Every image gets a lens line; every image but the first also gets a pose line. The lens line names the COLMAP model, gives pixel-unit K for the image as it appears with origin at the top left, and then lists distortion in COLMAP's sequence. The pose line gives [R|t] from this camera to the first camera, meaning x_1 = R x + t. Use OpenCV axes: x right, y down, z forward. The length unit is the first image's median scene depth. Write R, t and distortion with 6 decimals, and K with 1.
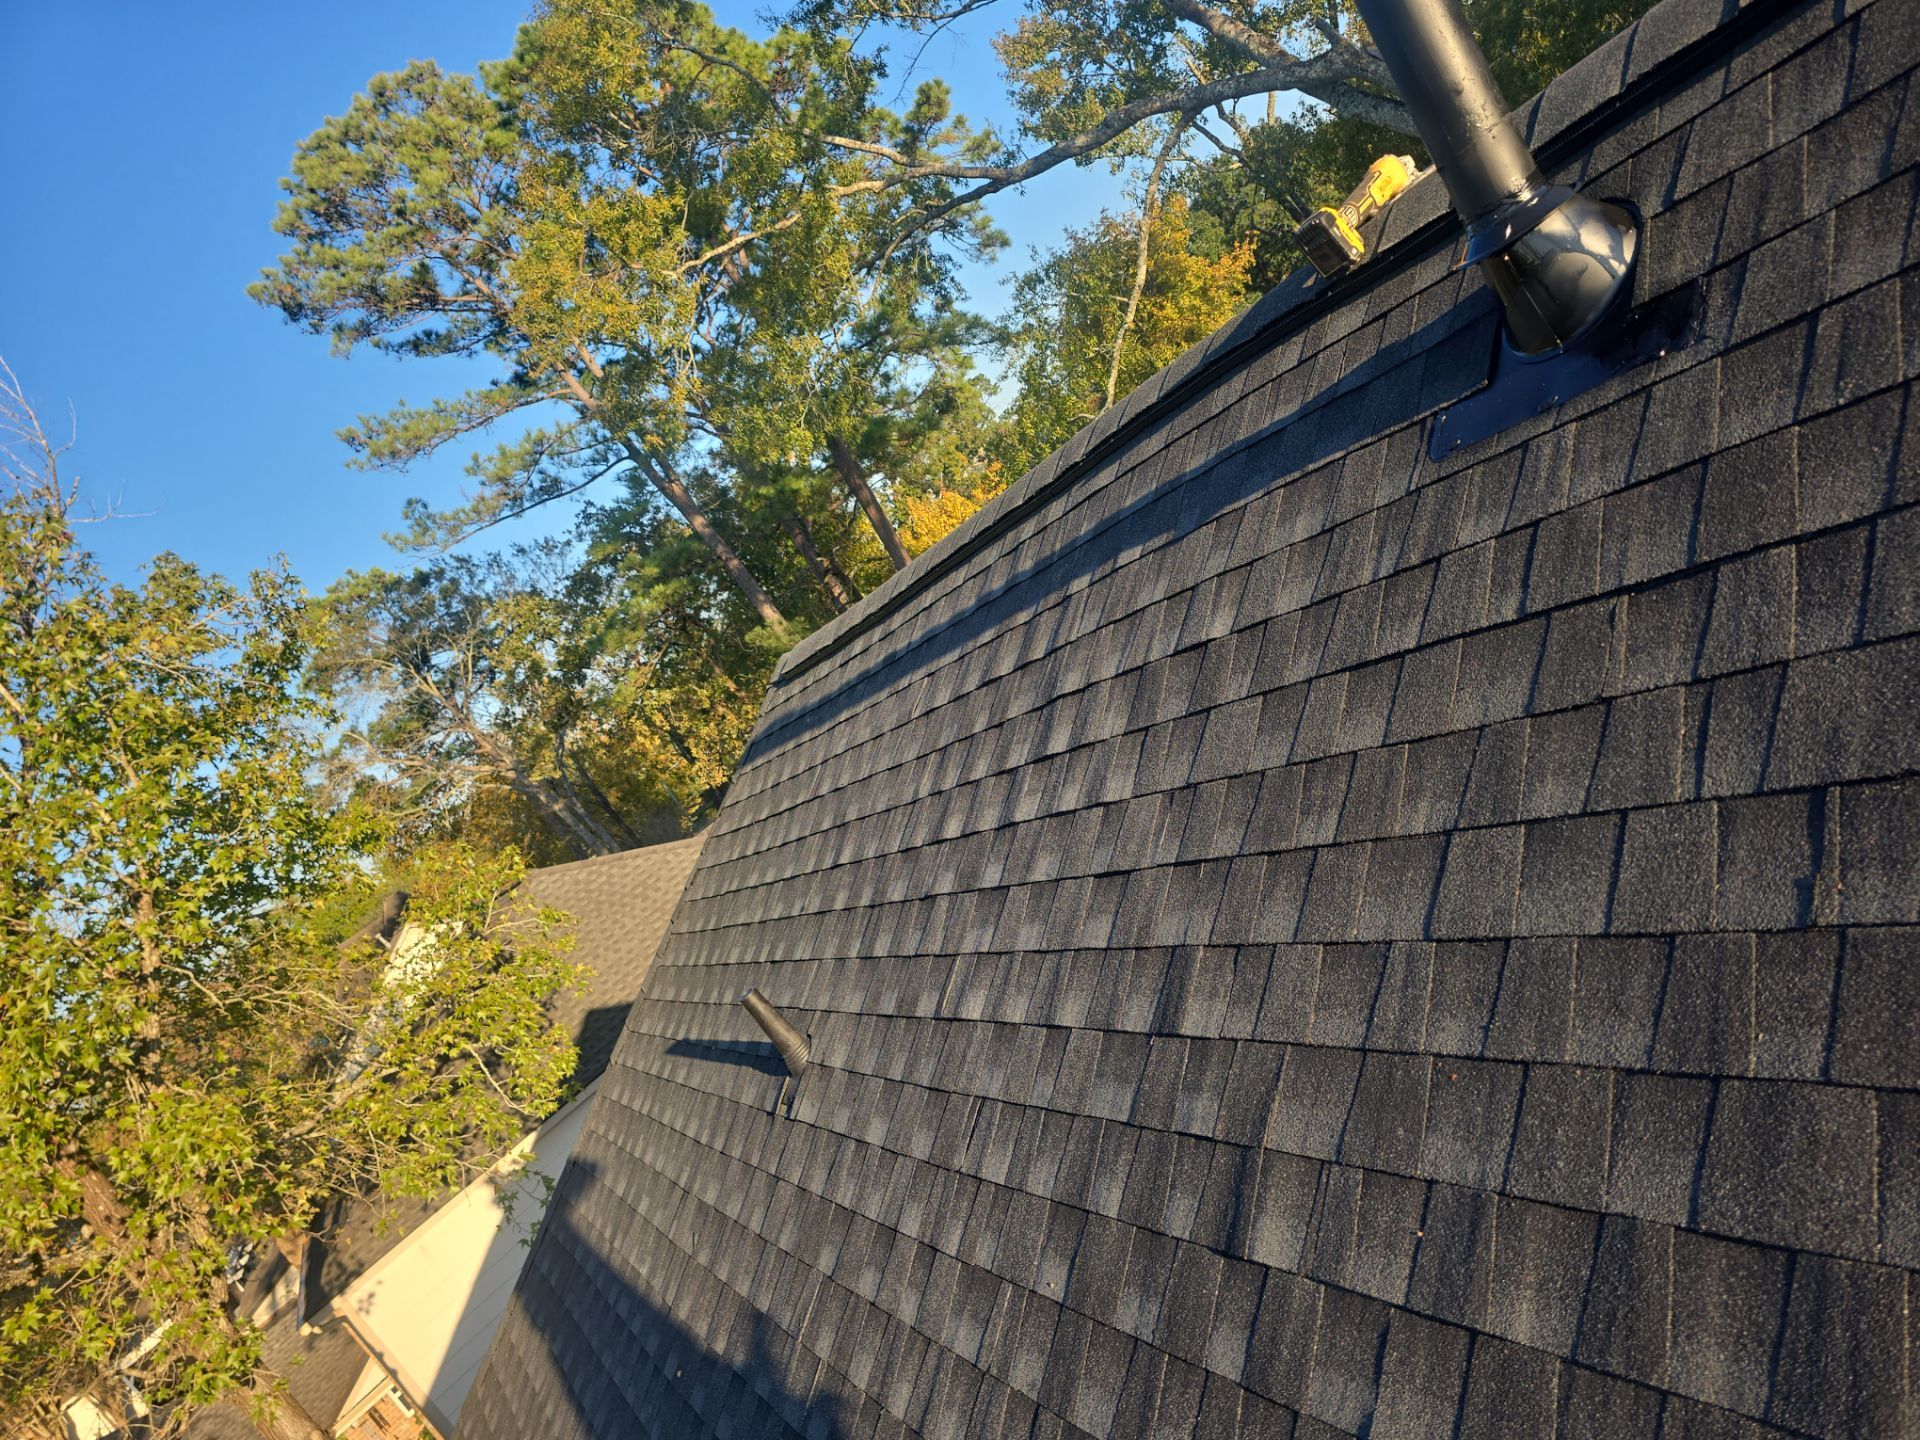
lens RADIAL K [[1334.9, 0, 960.0], [0, 1334.9, 720.0], [0, 0, 1]] dist [0.091376, -0.073602]
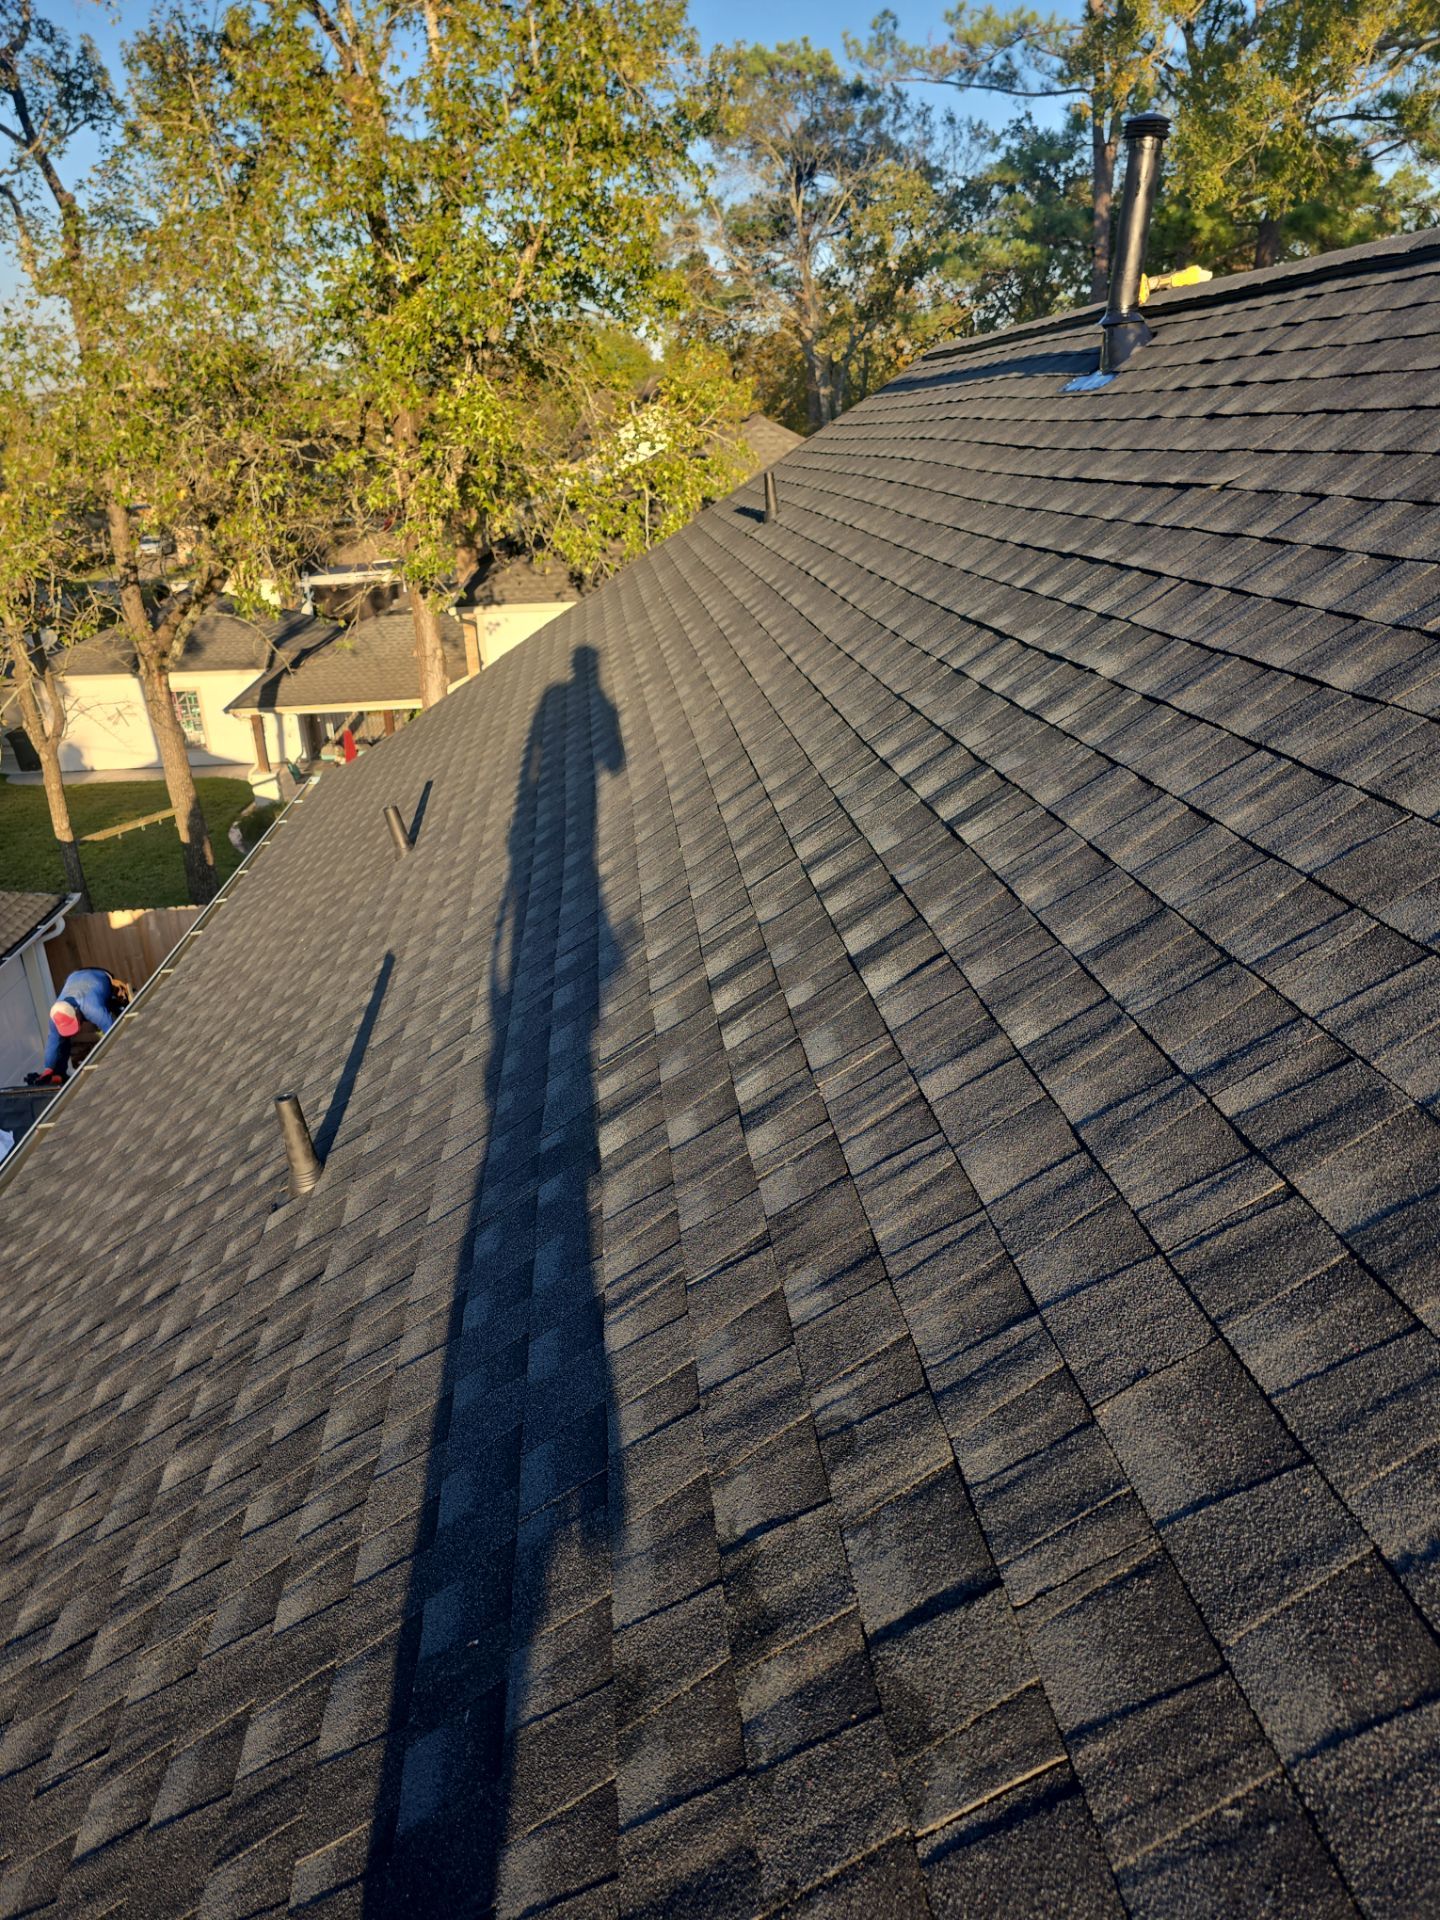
lens RADIAL K [[1334.9, 0, 727.4], [0, 1334.9, 955.1], [0, 0, 1]] dist [0.091376, -0.073602]
pose [[0.761466, 0.639122, -0.108134, 0.049633], [-0.551831, 0.726690, 0.409150, -0.006802], [0.340077, -0.251882, 0.906037, -0.110000]]
